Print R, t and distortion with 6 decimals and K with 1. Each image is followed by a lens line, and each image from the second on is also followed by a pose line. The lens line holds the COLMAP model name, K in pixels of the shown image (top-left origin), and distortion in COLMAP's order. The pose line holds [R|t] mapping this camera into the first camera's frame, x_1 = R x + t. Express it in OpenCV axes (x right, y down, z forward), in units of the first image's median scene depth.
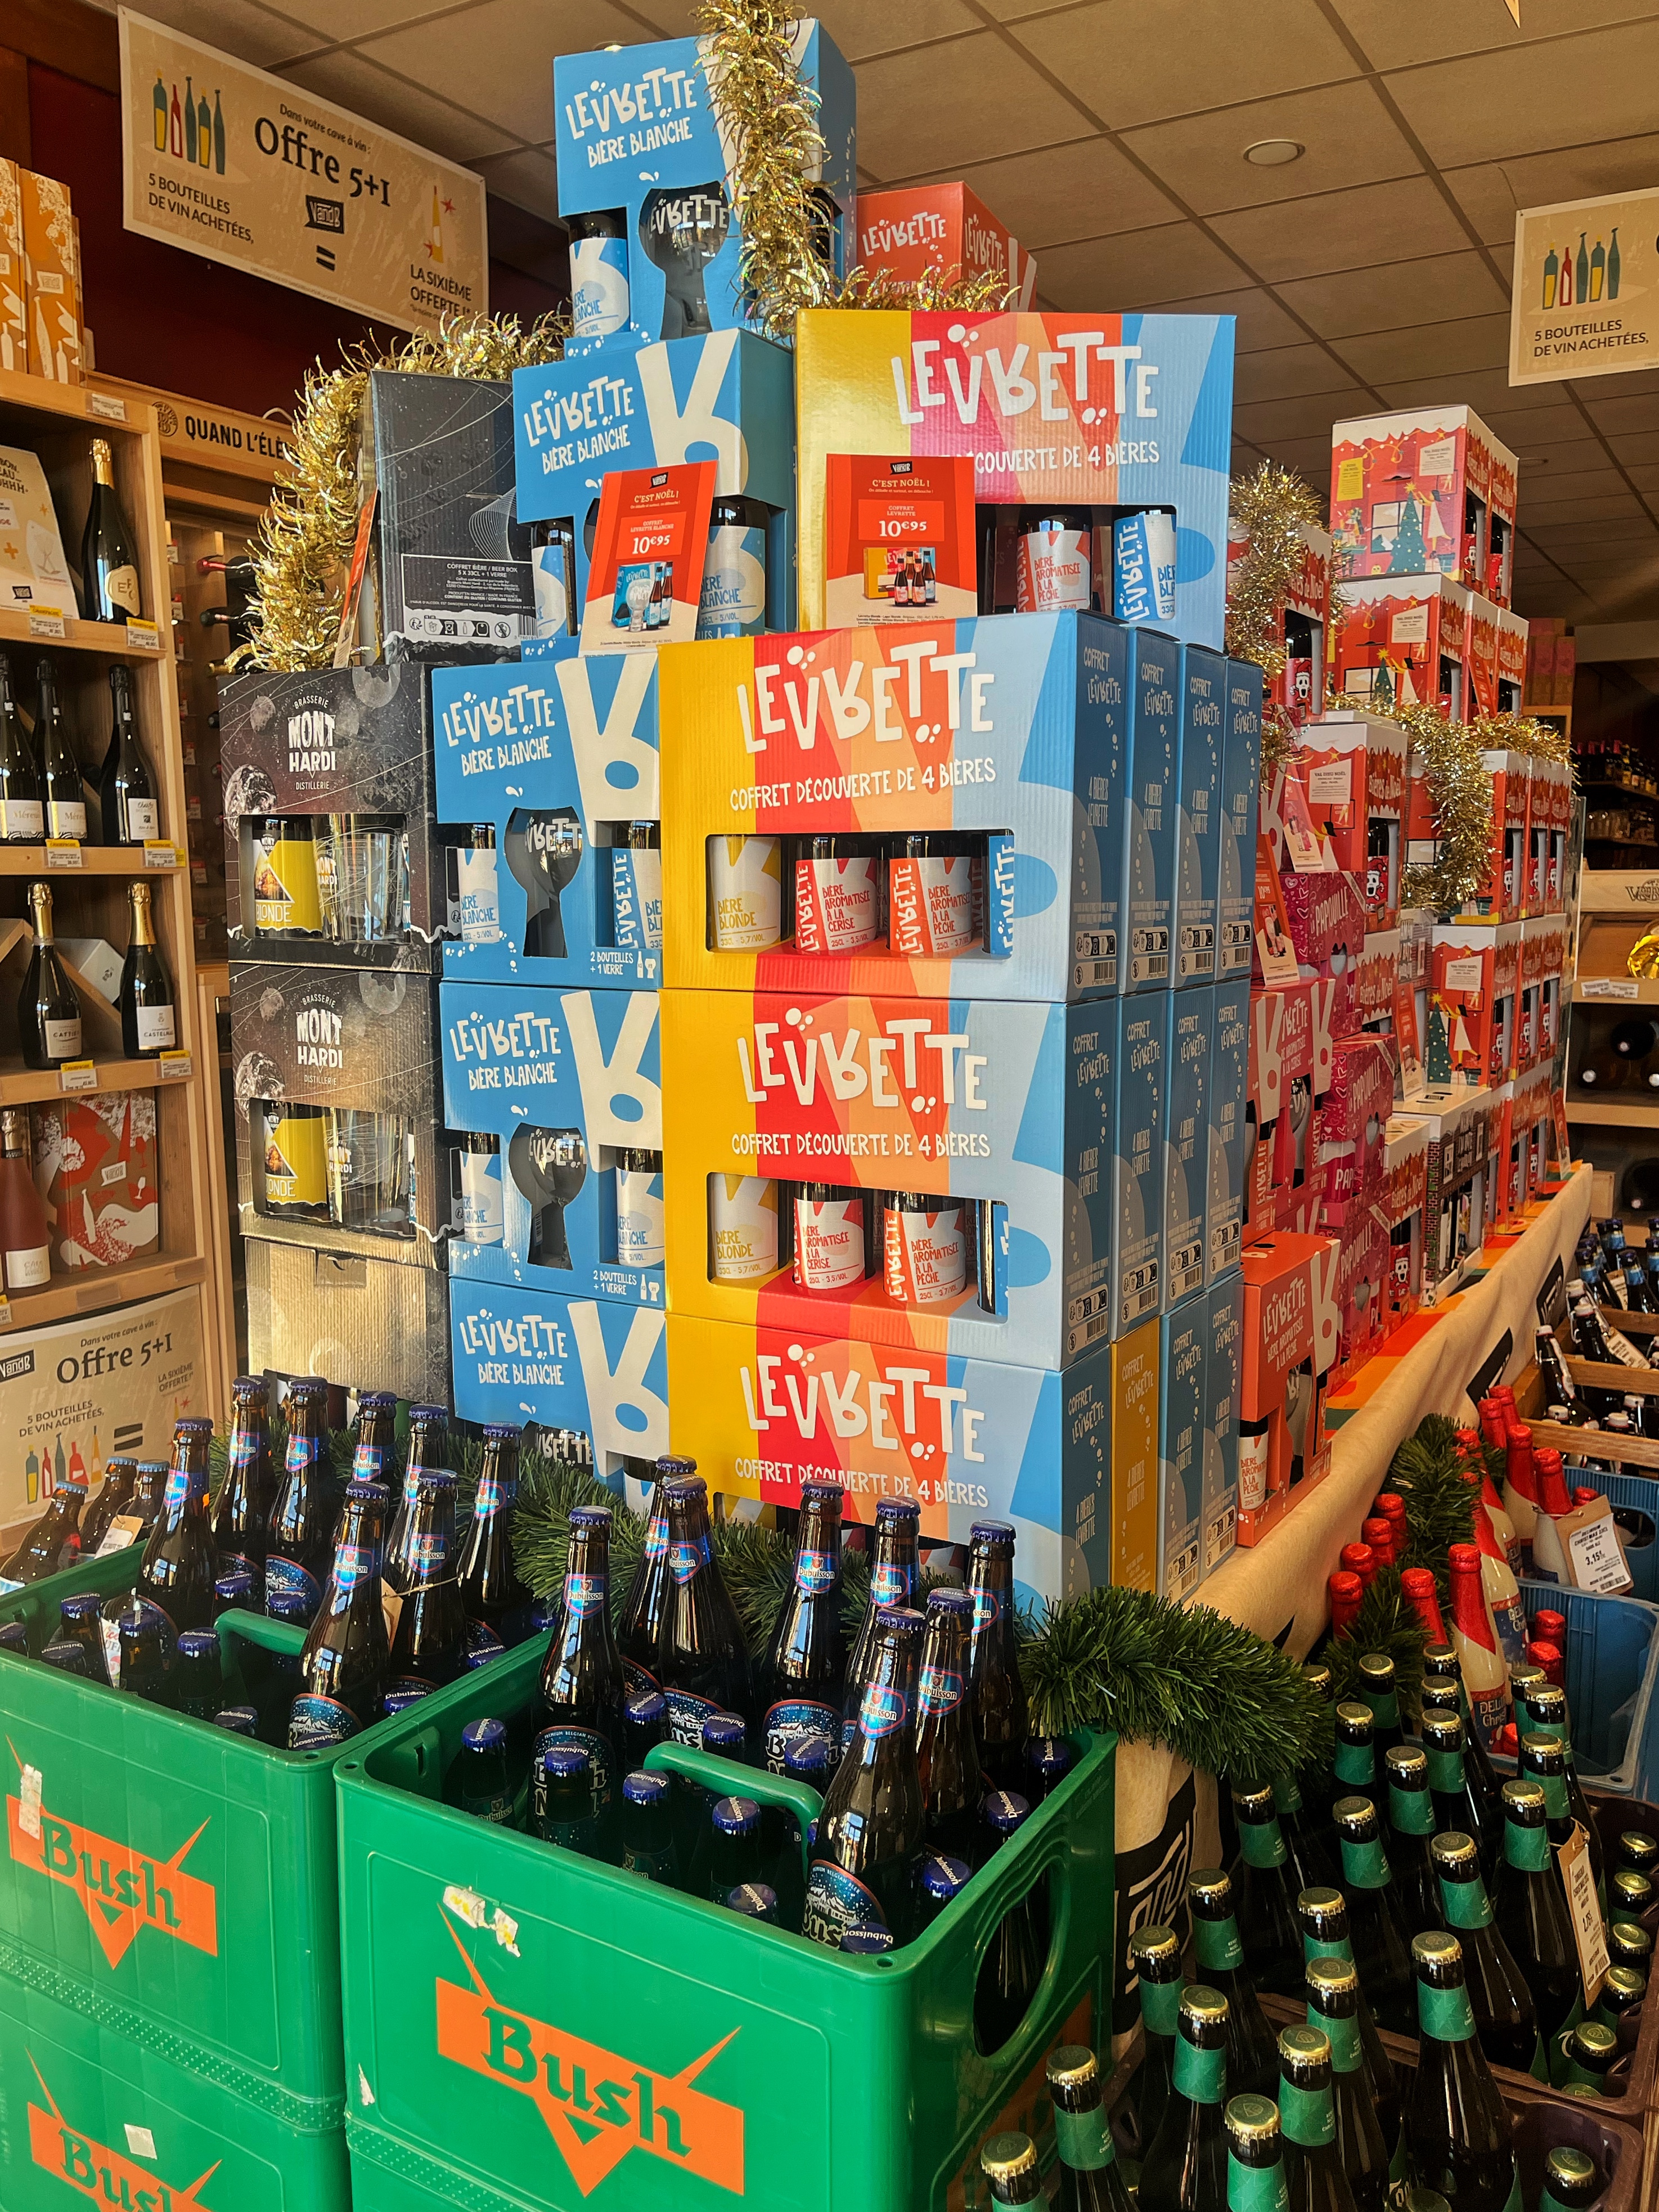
lens RADIAL K [[1694.3, 0, 846.2], [0, 1694.3, 1101.8], [0, 0, 1]] dist [0.049624, -0.042570]
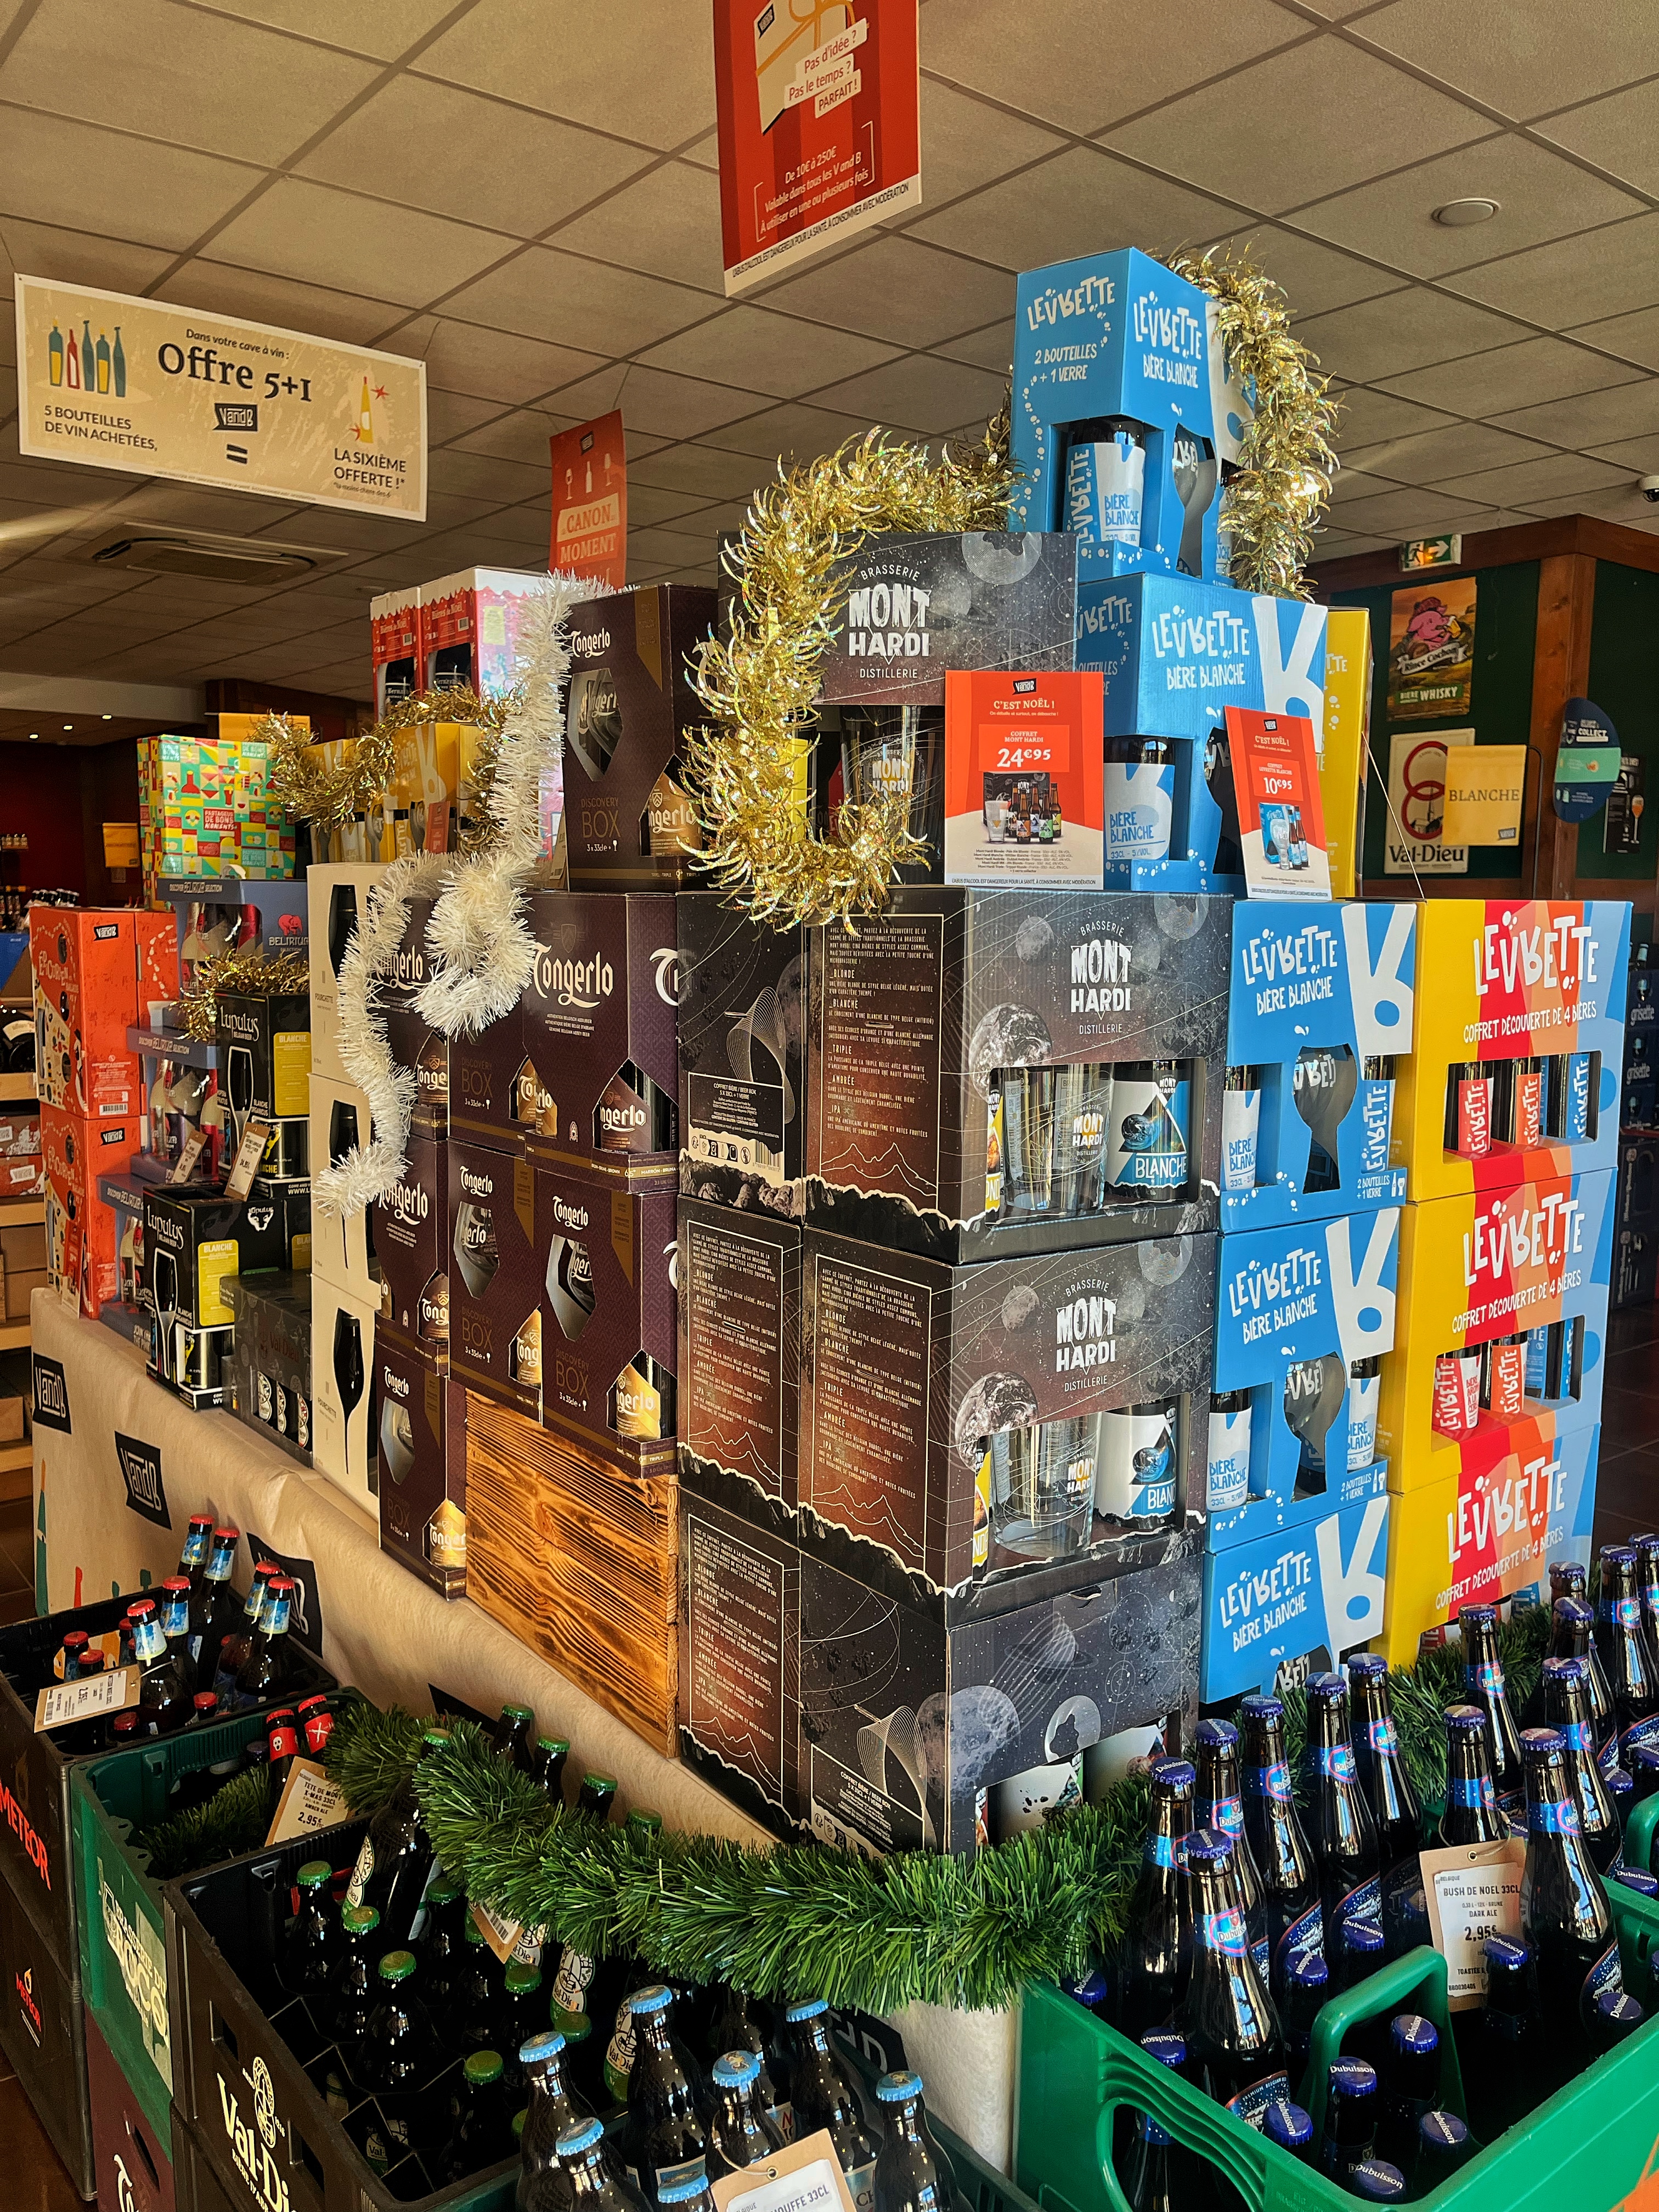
lens RADIAL K [[1694.3, 0, 825.7], [0, 1694.3, 1115.3], [0, 0, 1]] dist [0.049624, -0.042570]
pose [[0.367955, -0.108502, 0.923491, -1.201111], [0.116835, 0.990692, 0.069846, -0.232494], [-0.922474, 0.082196, 0.377207, 0.877242]]
